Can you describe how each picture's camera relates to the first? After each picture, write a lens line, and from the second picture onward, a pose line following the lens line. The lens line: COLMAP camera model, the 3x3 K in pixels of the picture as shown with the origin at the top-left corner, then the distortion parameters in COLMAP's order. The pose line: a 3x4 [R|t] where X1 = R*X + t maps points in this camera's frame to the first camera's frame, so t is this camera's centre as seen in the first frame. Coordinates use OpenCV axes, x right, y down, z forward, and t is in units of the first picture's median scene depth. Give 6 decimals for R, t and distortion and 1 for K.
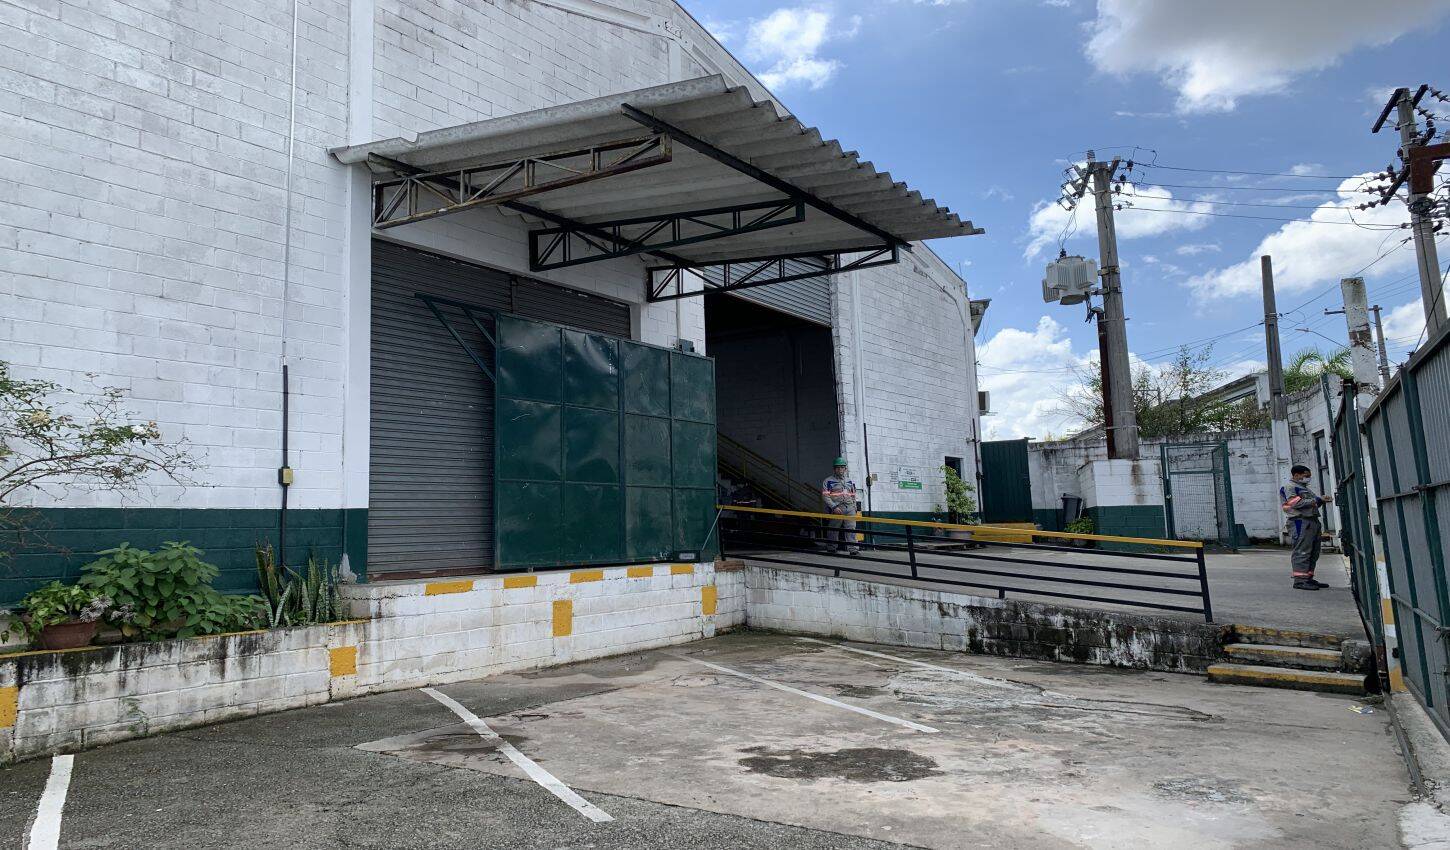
lens RADIAL K [[1102.5, 0, 725.0], [0, 1102.5, 425.0], [0, 0, 1]] dist [-0.000751, -0.005966]
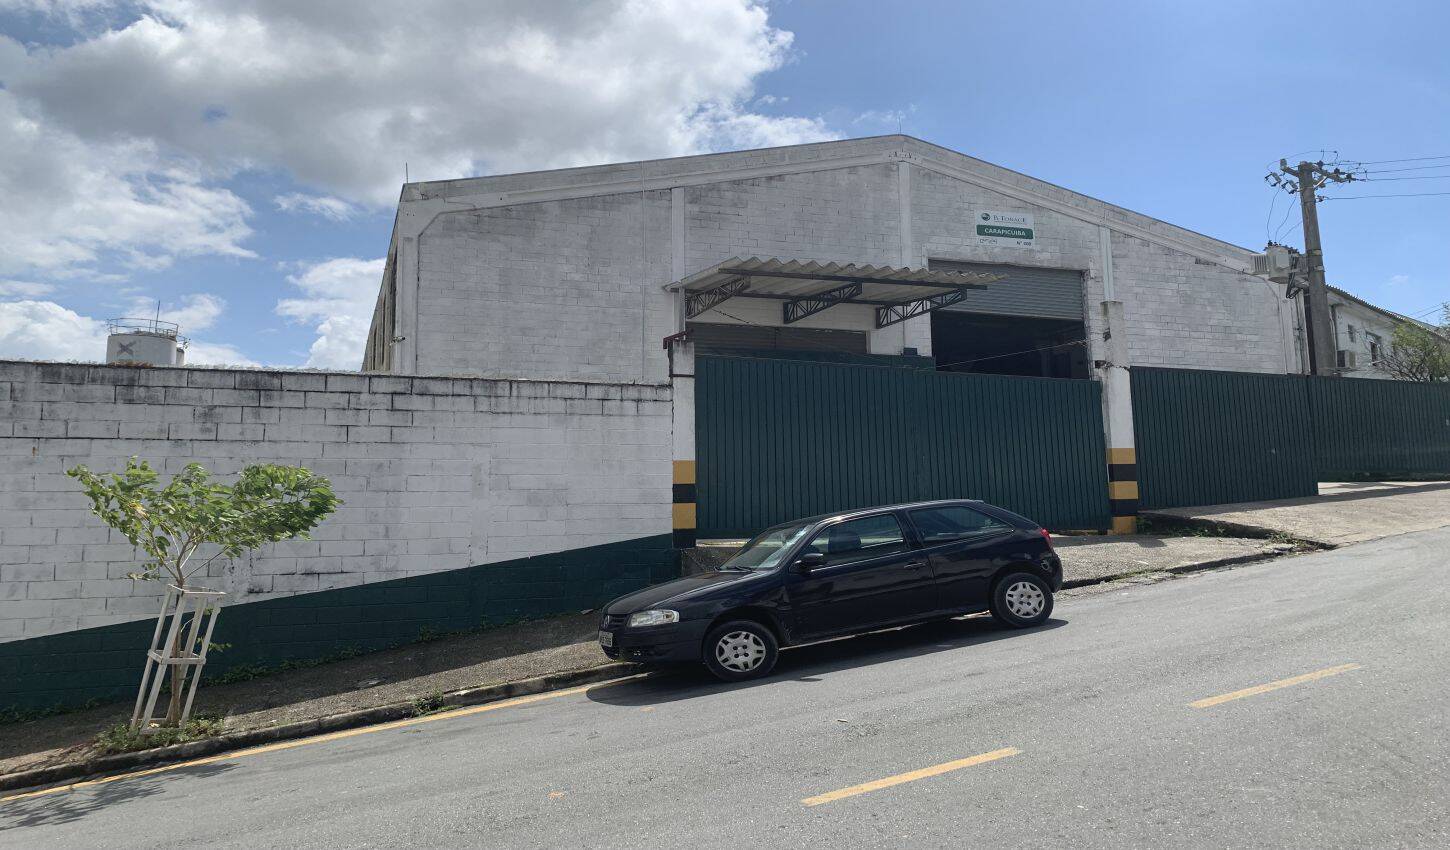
lens RADIAL K [[1102.5, 0, 725.0], [0, 1102.5, 425.0], [0, 0, 1]] dist [-0.000751, -0.005966]
pose [[0.798327, -0.034872, -0.601214, 1.042429], [0.050292, 0.998695, 0.008854, 0.011541], [0.600121, -0.037305, 0.799039, -0.679999]]
